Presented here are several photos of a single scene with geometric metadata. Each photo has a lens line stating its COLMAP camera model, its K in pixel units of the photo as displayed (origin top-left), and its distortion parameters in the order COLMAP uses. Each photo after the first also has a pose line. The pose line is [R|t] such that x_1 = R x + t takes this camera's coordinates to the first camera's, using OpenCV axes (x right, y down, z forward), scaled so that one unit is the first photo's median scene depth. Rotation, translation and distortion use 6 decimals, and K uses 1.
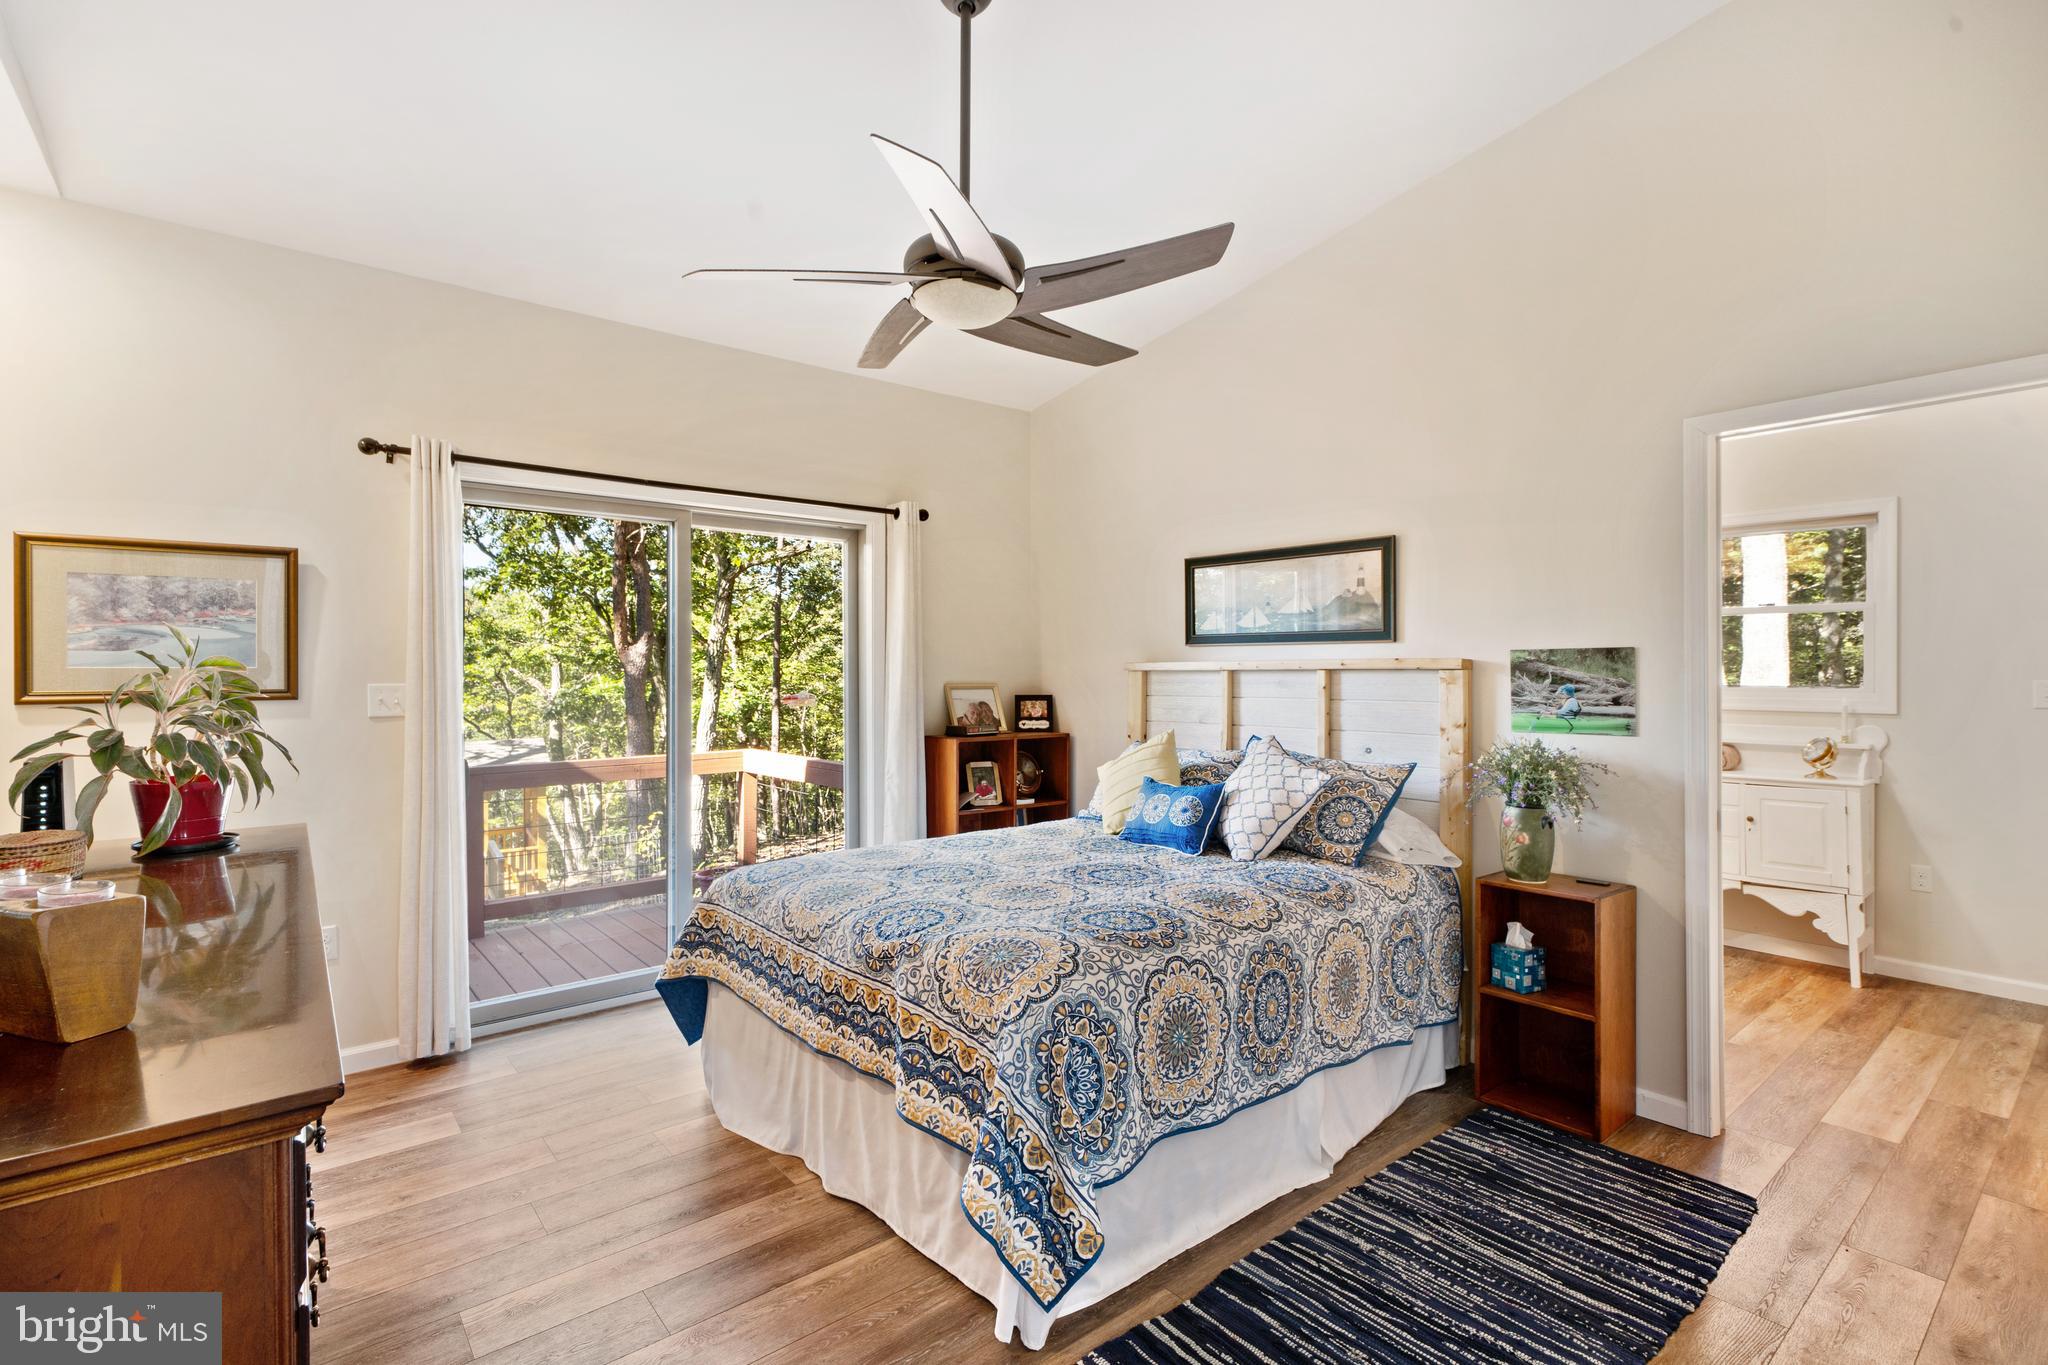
lens RADIAL K [[939.2, 0, 1025.0], [0, 939.2, 669.9], [0, 0, 1]] dist [-0.003808, 0.001659]
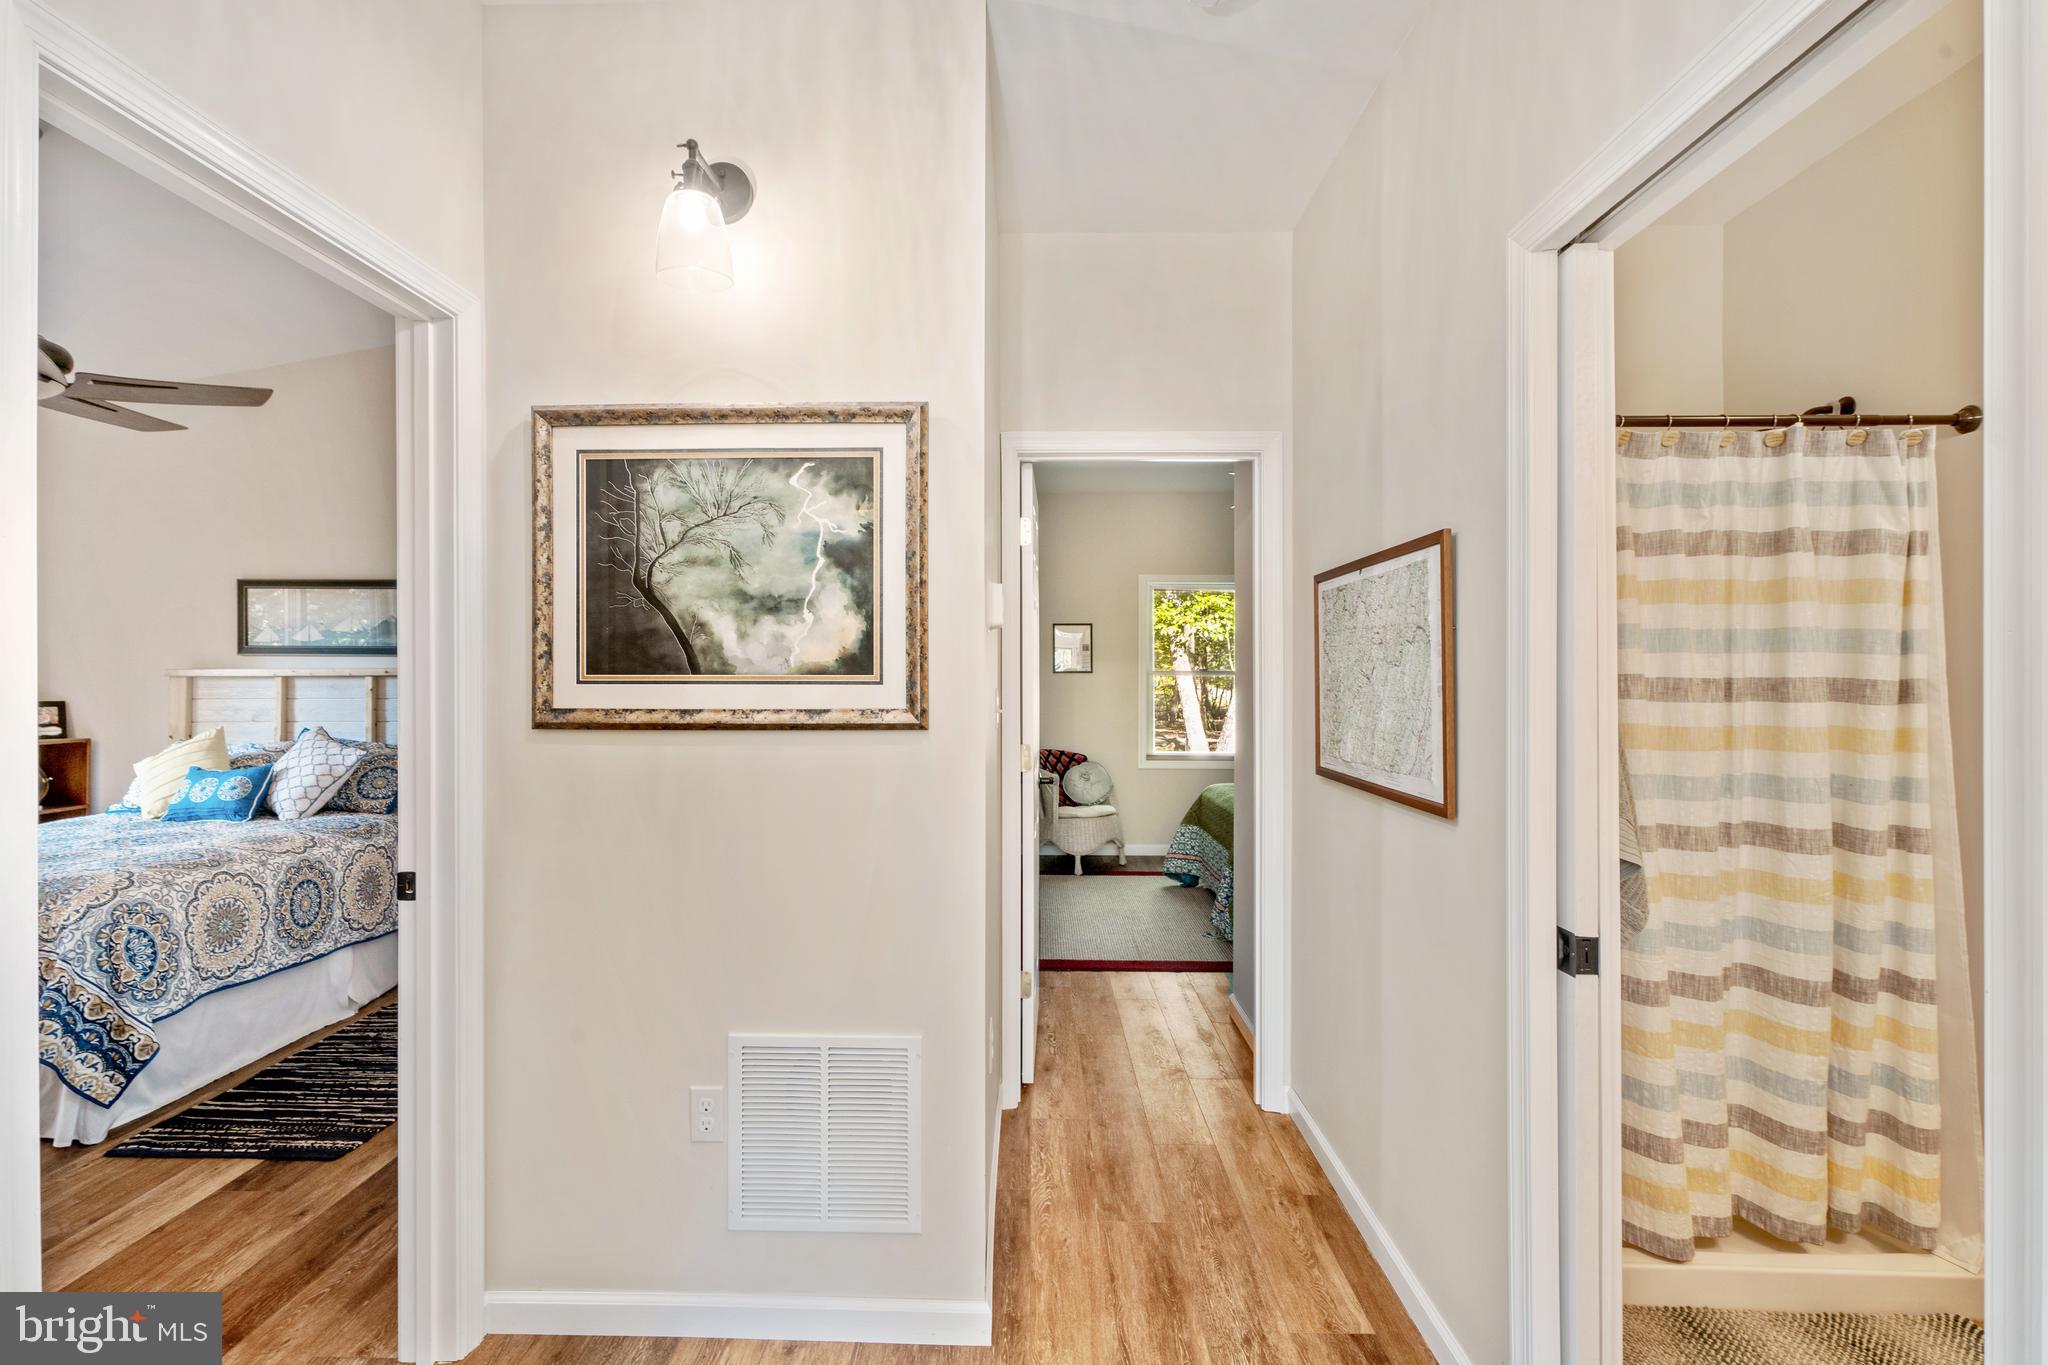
lens RADIAL K [[939.2, 0, 1022.2], [0, 939.2, 672.4], [0, 0, 1]] dist [-0.003808, 0.001659]
pose [[0.653410, 0.004090, 0.756993, -0.120270], [-0.002427, 0.999992, -0.003307, -0.005075], [-0.757000, 0.000324, 0.653415, -0.821866]]
